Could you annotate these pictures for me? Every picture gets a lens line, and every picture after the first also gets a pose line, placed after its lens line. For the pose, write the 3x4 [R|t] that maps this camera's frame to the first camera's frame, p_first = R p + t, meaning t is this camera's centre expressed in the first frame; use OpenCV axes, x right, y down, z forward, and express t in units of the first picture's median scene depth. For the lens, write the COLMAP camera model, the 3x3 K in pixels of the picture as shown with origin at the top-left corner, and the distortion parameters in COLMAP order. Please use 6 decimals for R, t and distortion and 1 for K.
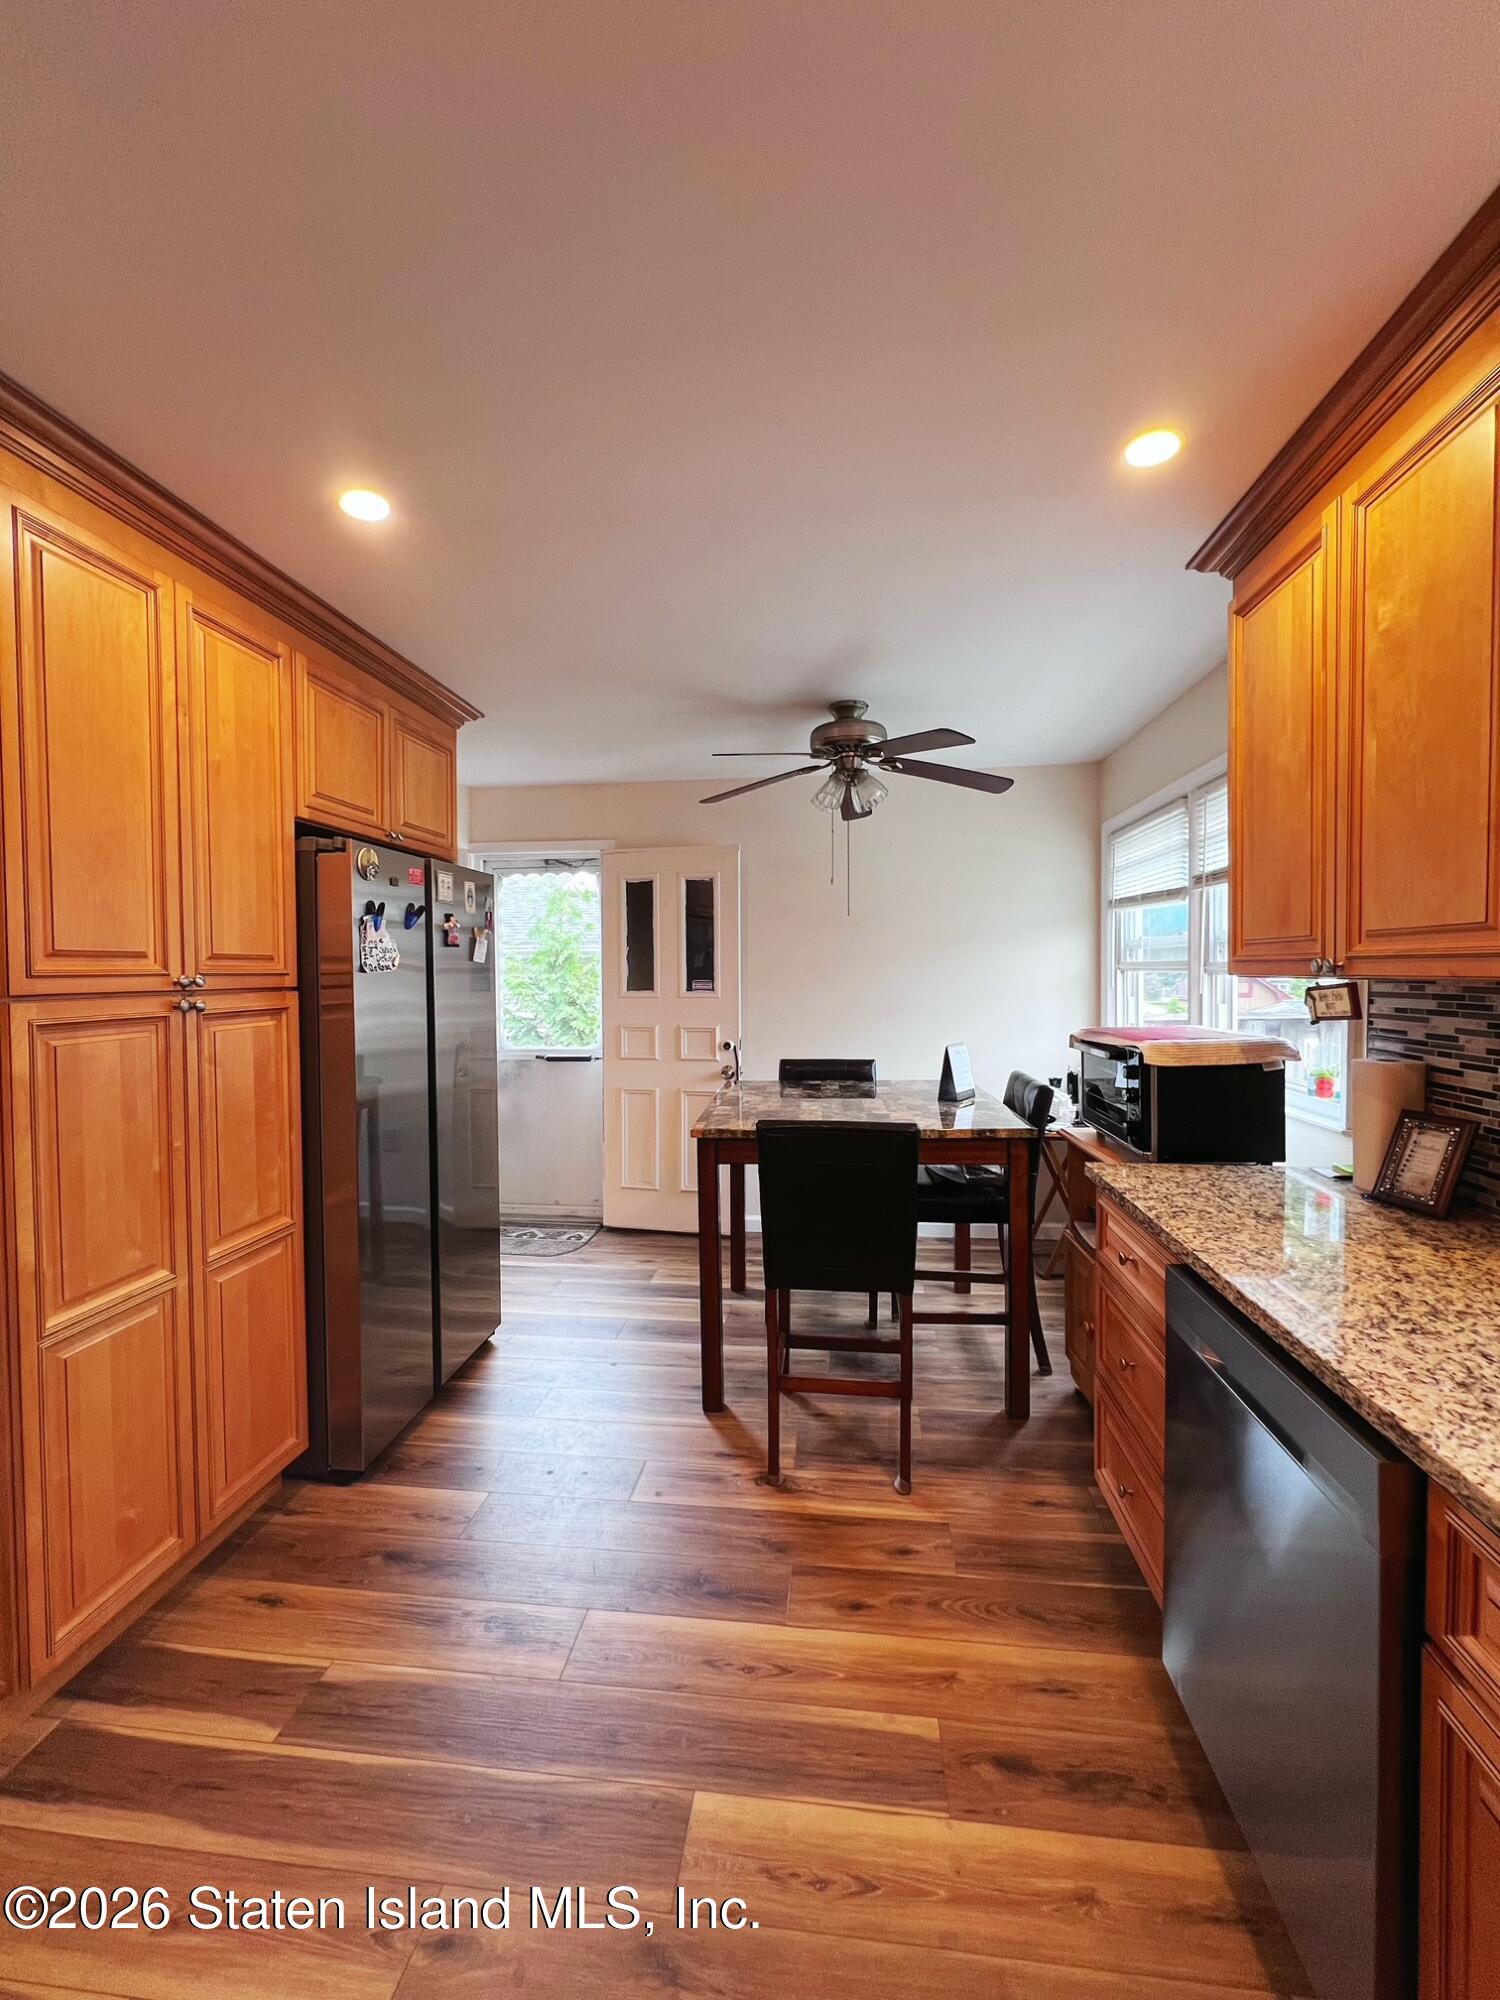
lens RADIAL K [[807.1, 0, 755.7], [0, 807.1, 991.9], [0, 0, 1]] dist [-0.003222, 0.000889]
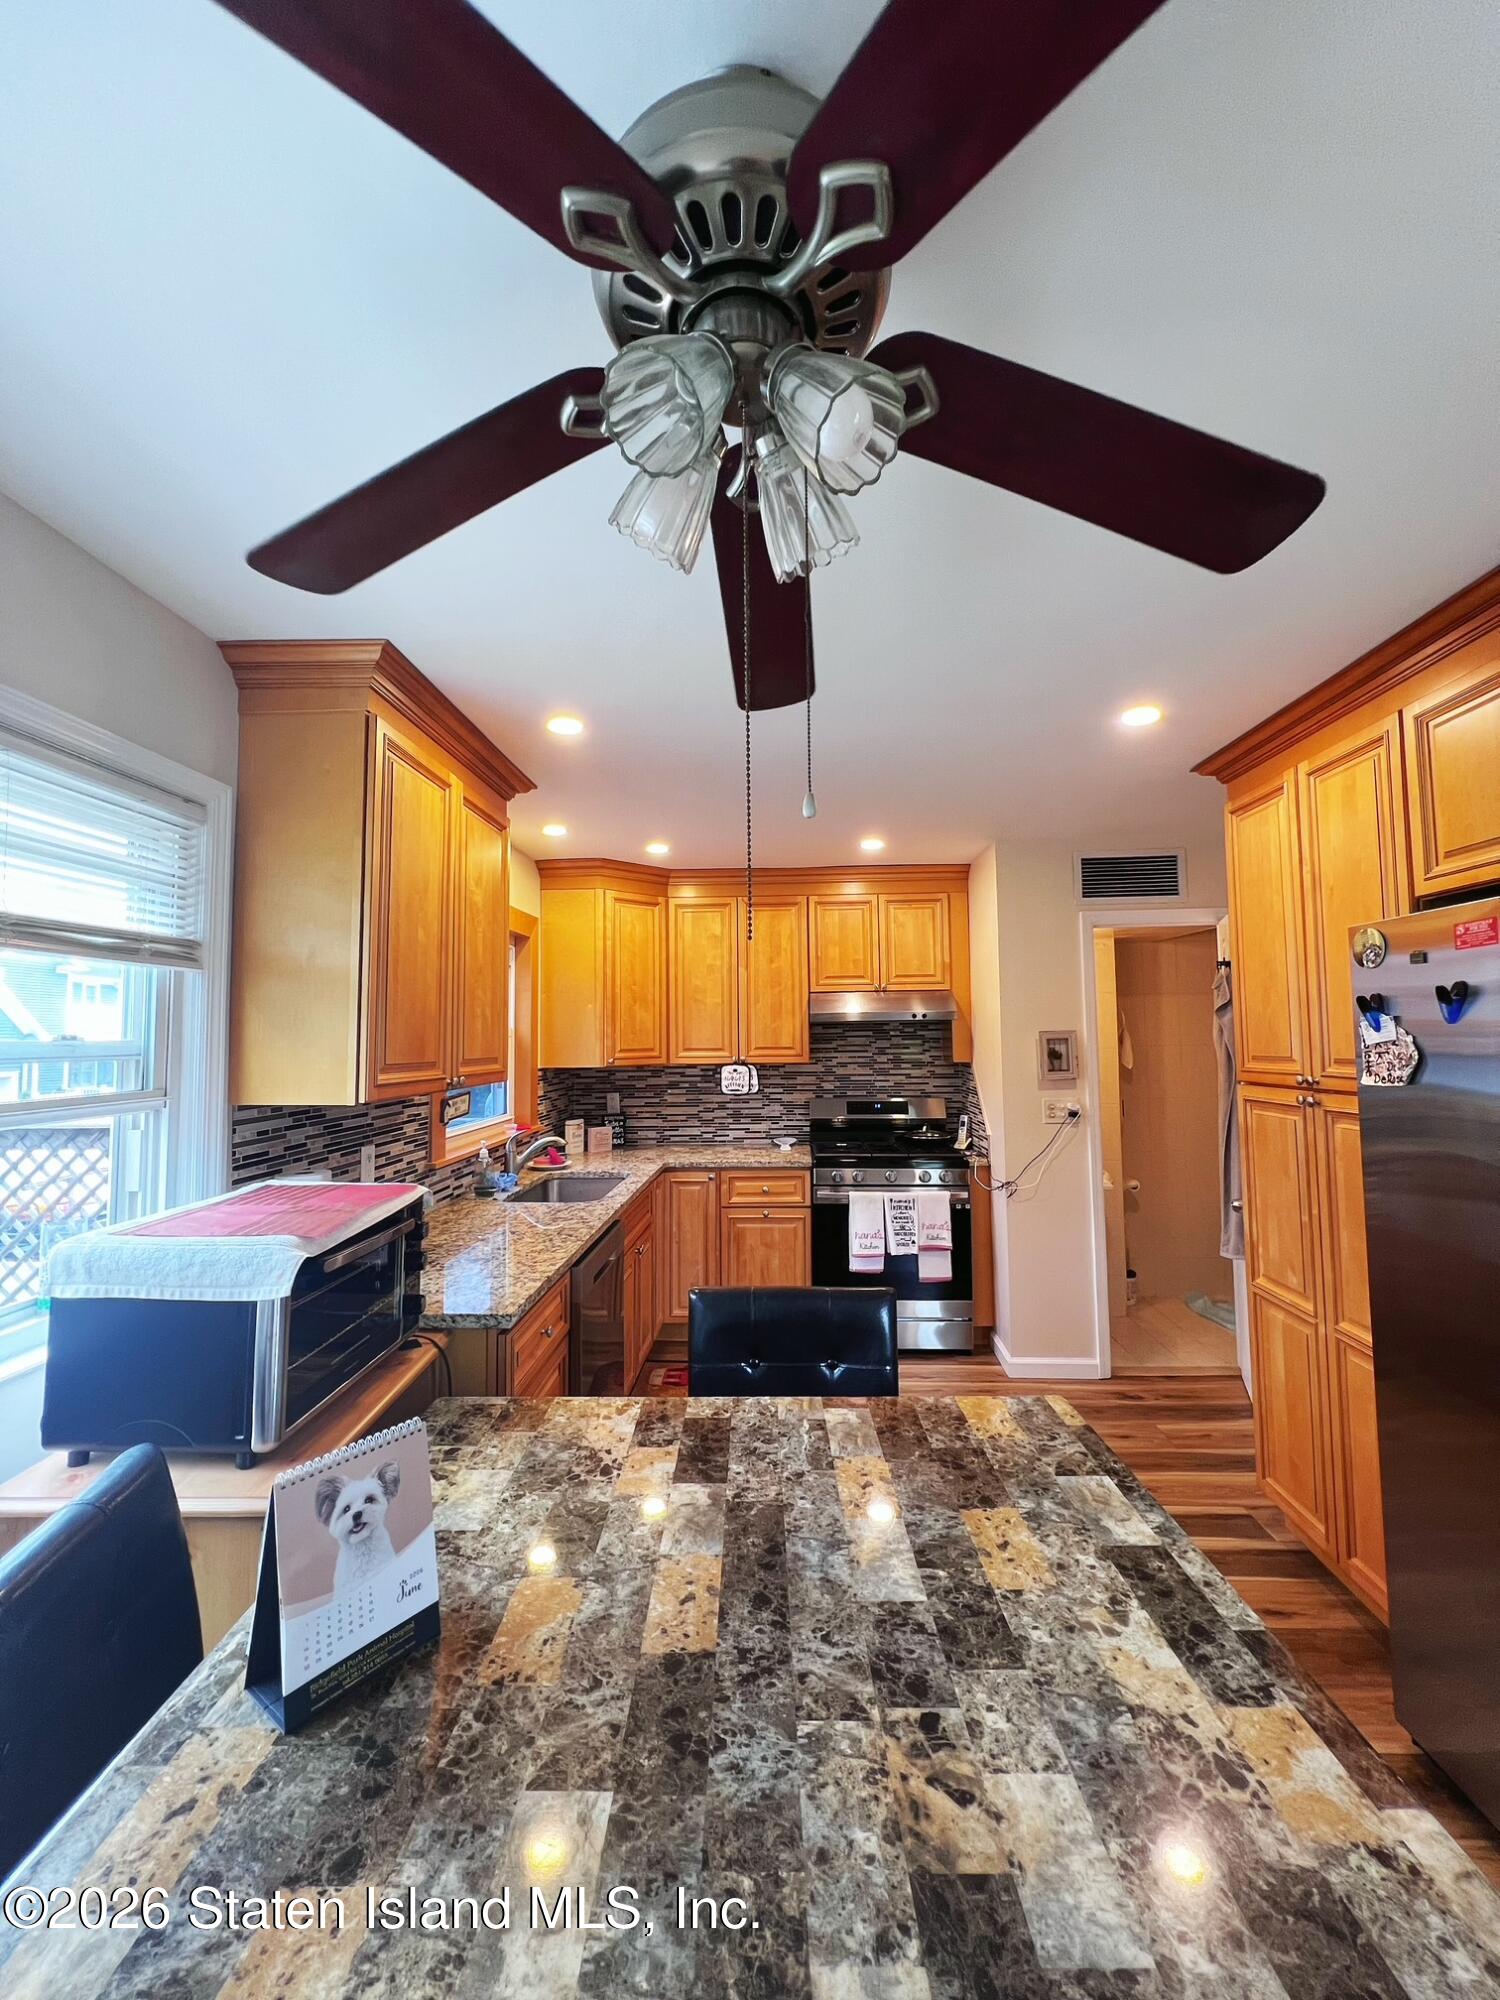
lens RADIAL K [[794.6, 0, 745.4], [0, 794.6, 989.7], [0, 0, 1]] dist [-0.002625, 0.001041]
pose [[-0.998181, 0.014329, -0.058559, 0.187299], [0.016310, 0.999306, -0.033487, -0.104611], [0.058039, -0.034381, -0.997722, 1.798402]]
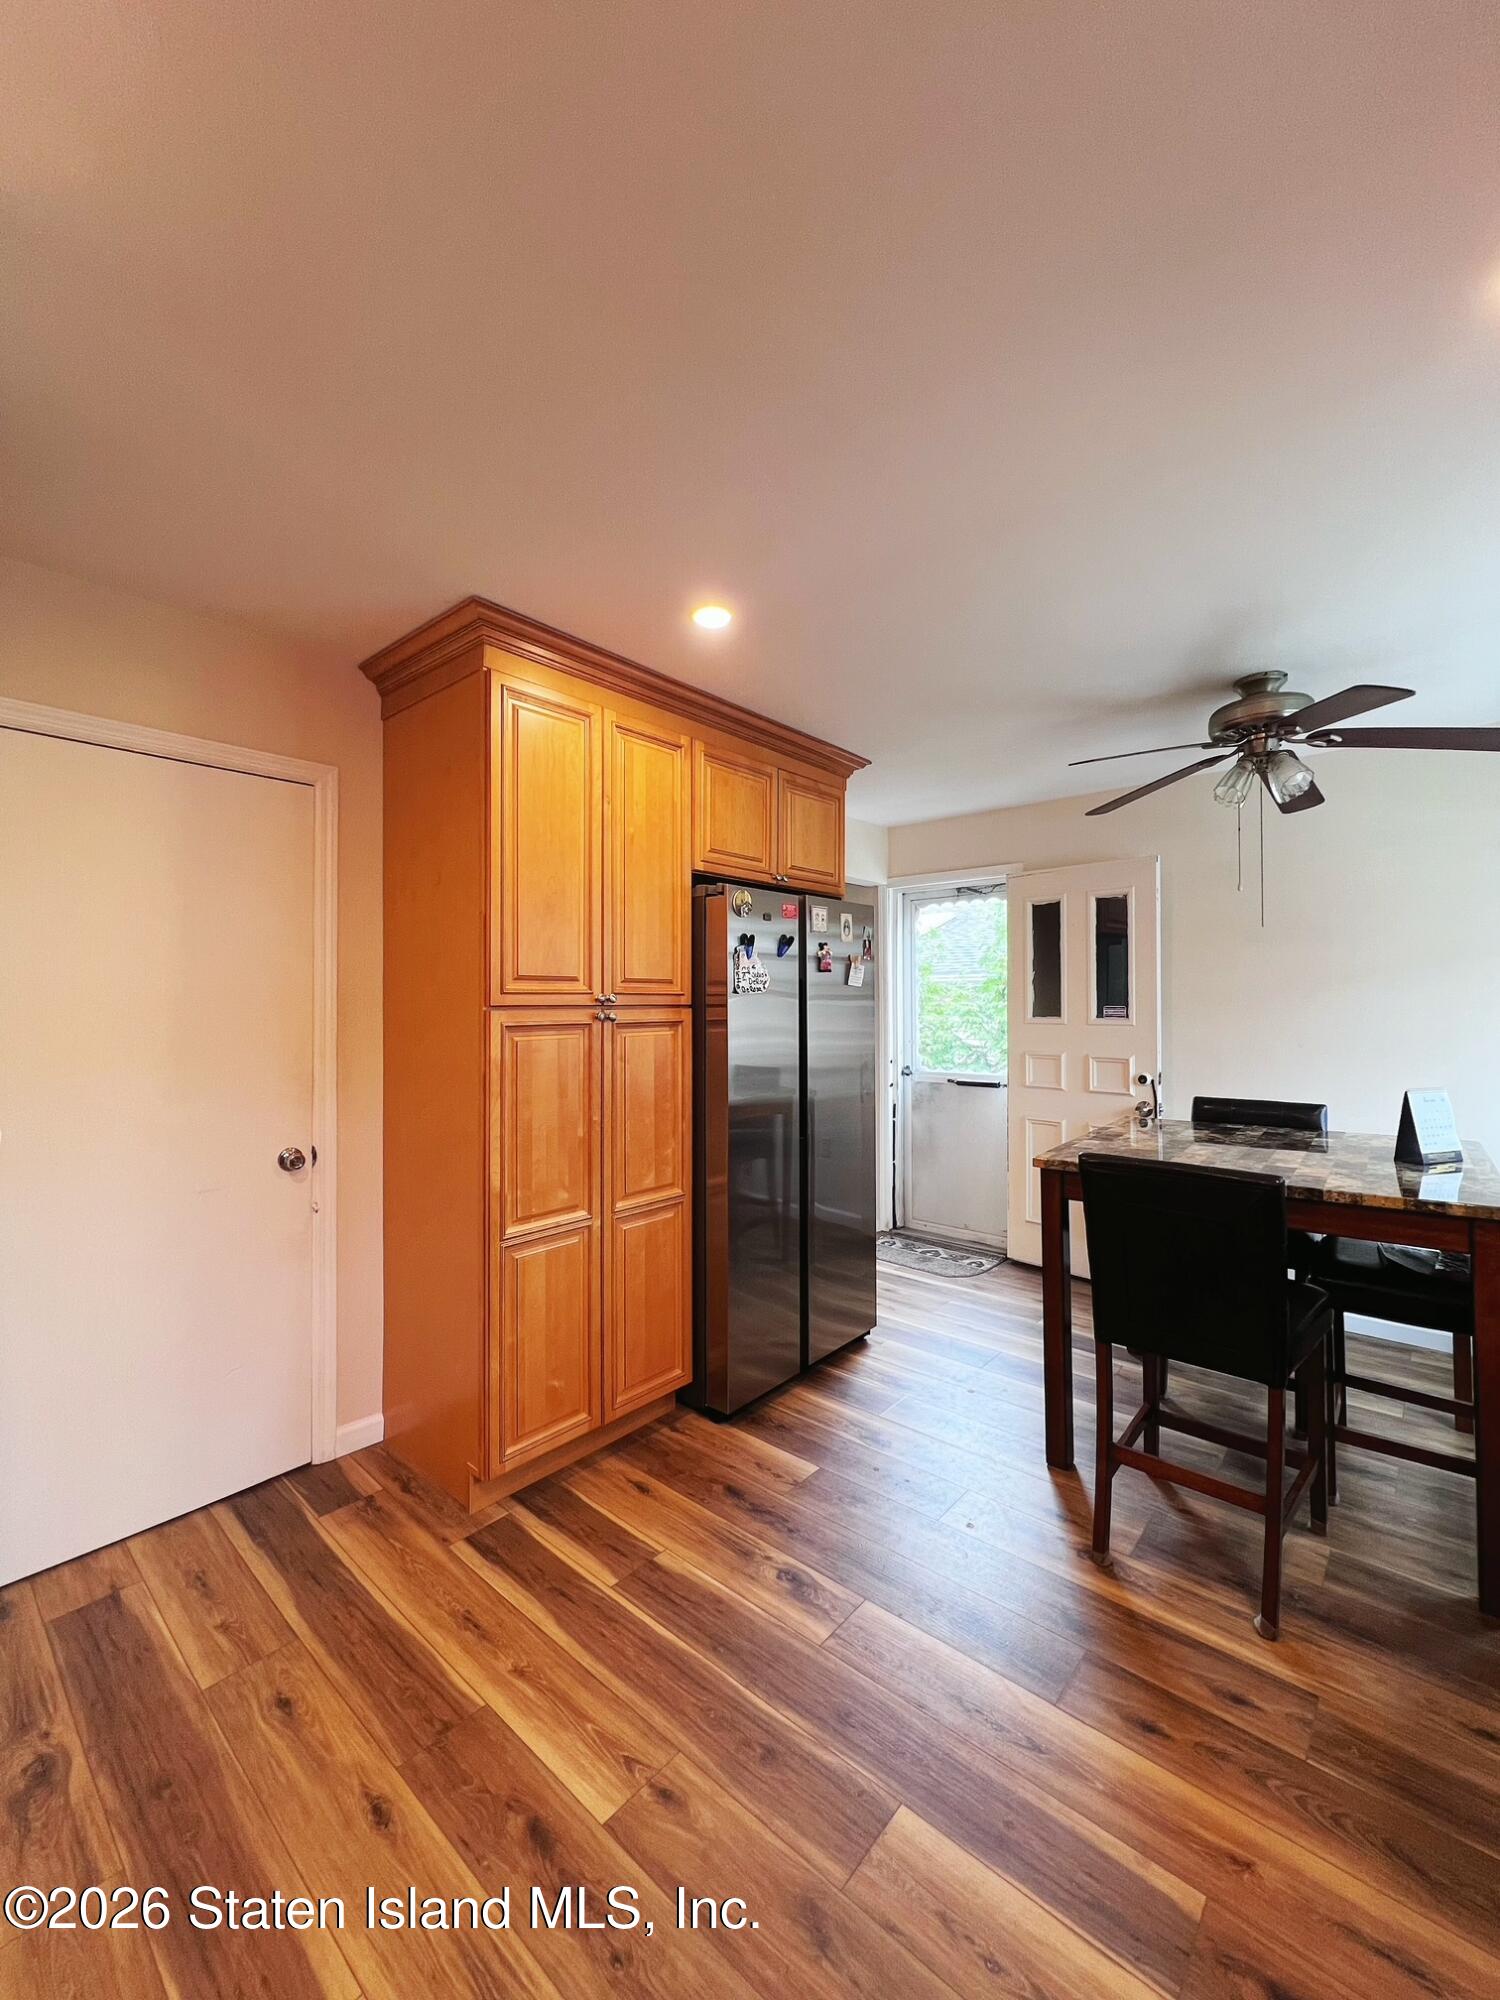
lens RADIAL K [[807.1, 0, 751.3], [0, 807.1, 992.6], [0, 0, 1]] dist [-0.003222, 0.000889]
pose [[0.823409, -0.004311, -0.567432, 0.219419], [-0.017210, 0.999321, -0.032564, 0.013774], [0.567188, 0.036579, 0.822776, 0.022482]]
